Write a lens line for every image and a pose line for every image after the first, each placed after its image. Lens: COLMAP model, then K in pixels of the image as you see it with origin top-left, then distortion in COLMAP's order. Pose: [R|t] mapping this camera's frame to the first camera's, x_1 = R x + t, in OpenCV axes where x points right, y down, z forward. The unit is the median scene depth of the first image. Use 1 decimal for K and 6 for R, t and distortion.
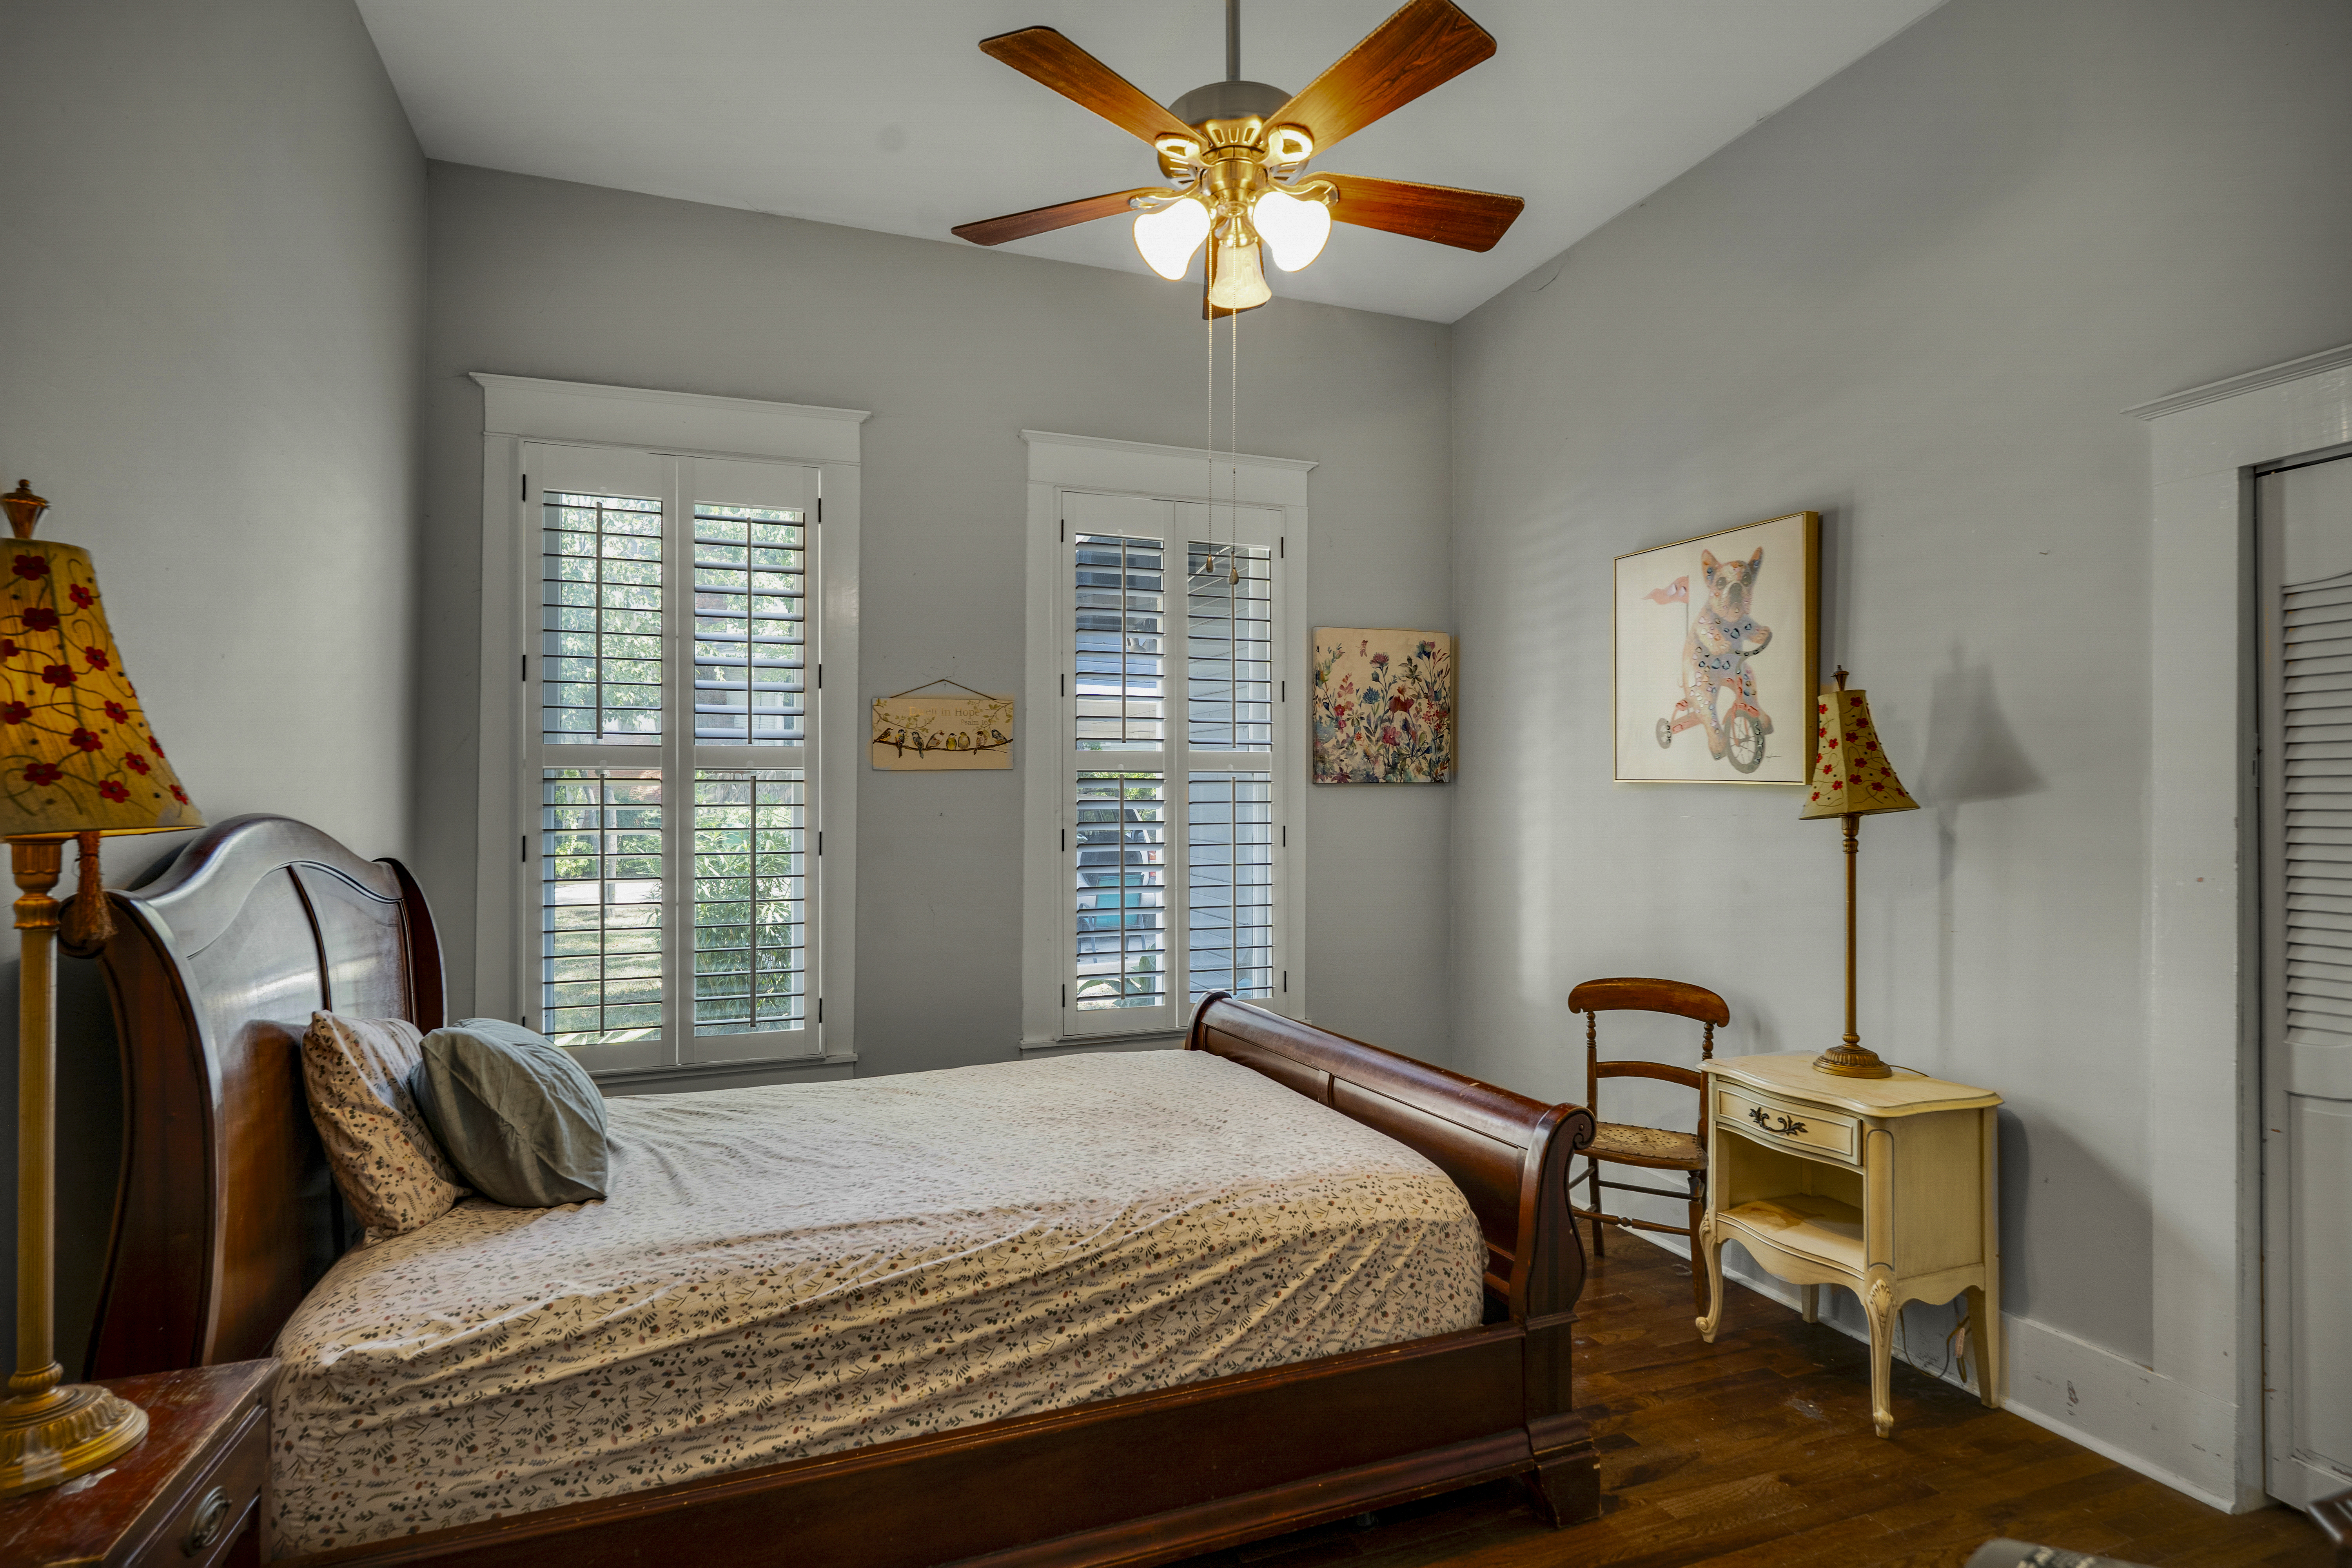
lens RADIAL K [[1128.5, 0, 1170.0], [0, 1128.5, 790.8], [0, 0, 1]] dist [0.003525, -0.000062]
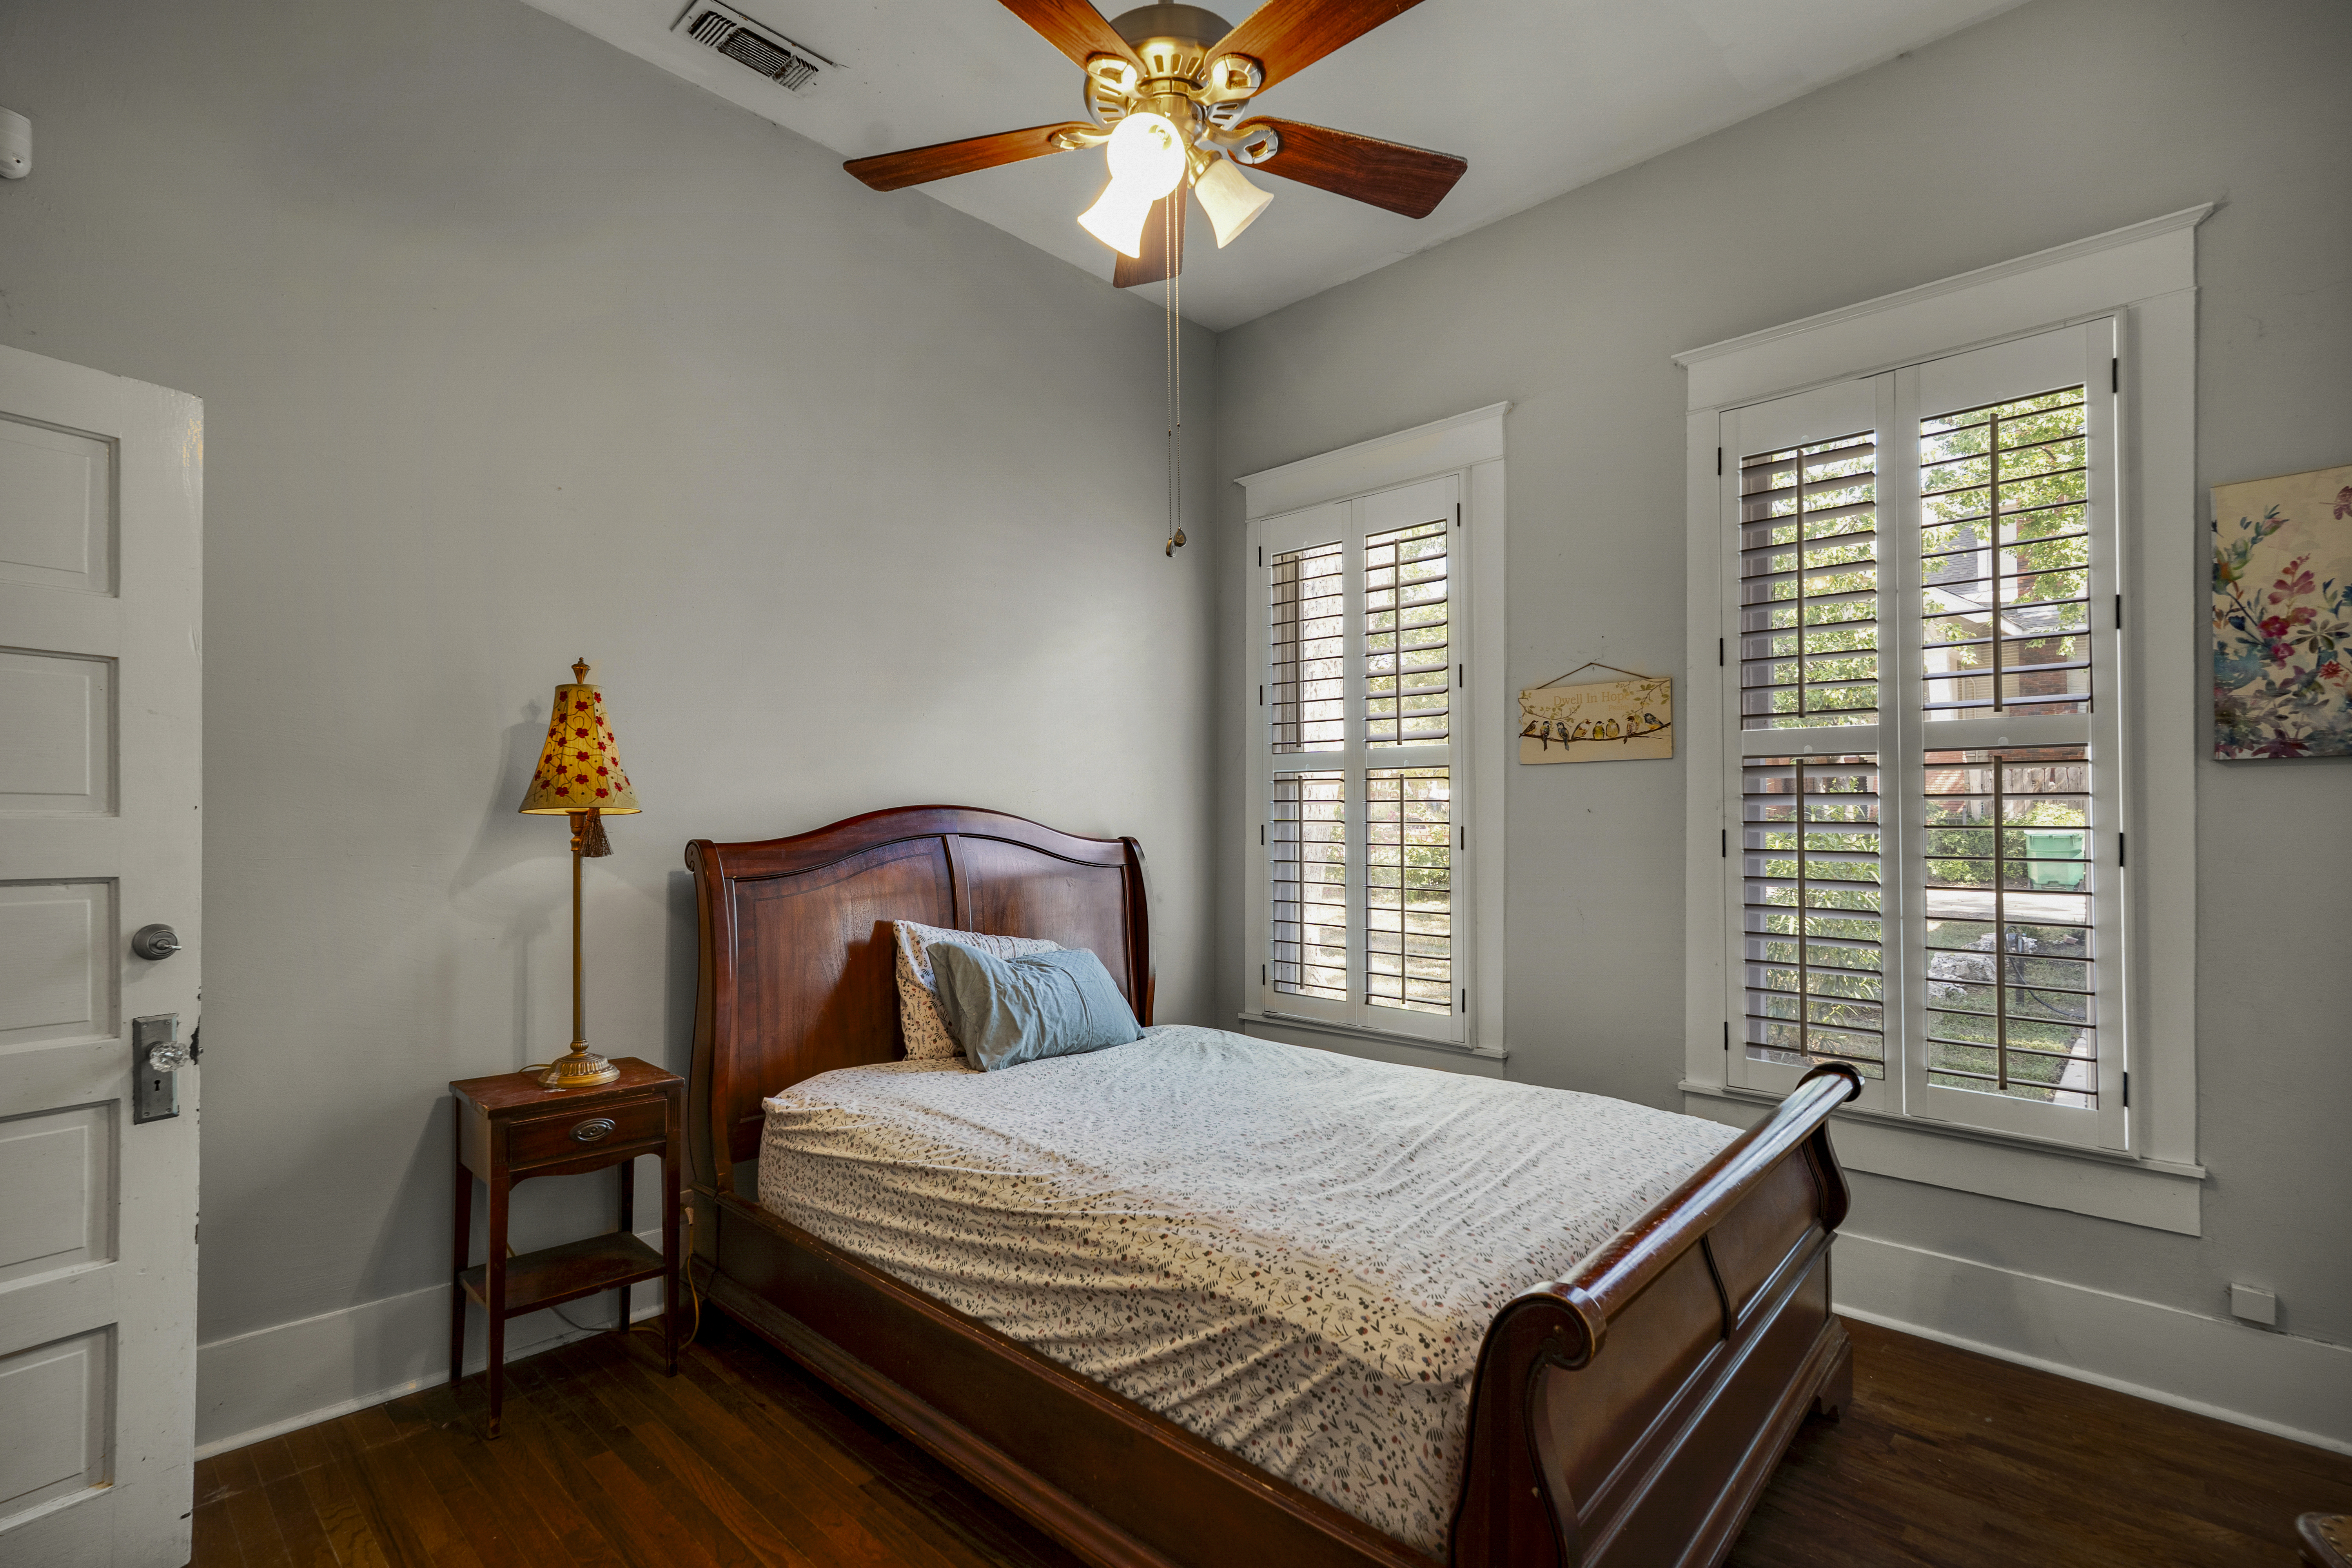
lens RADIAL K [[1075.8, 0, 1173.1], [0, 1075.8, 795.9], [0, 0, 1]] dist [0.014971, 0.000329]
pose [[0.451242, -0.007521, -0.892370, 0.868007], [0.012376, 0.999921, -0.002170, 0.013894], [0.892316, -0.010065, 0.451300, 0.617681]]
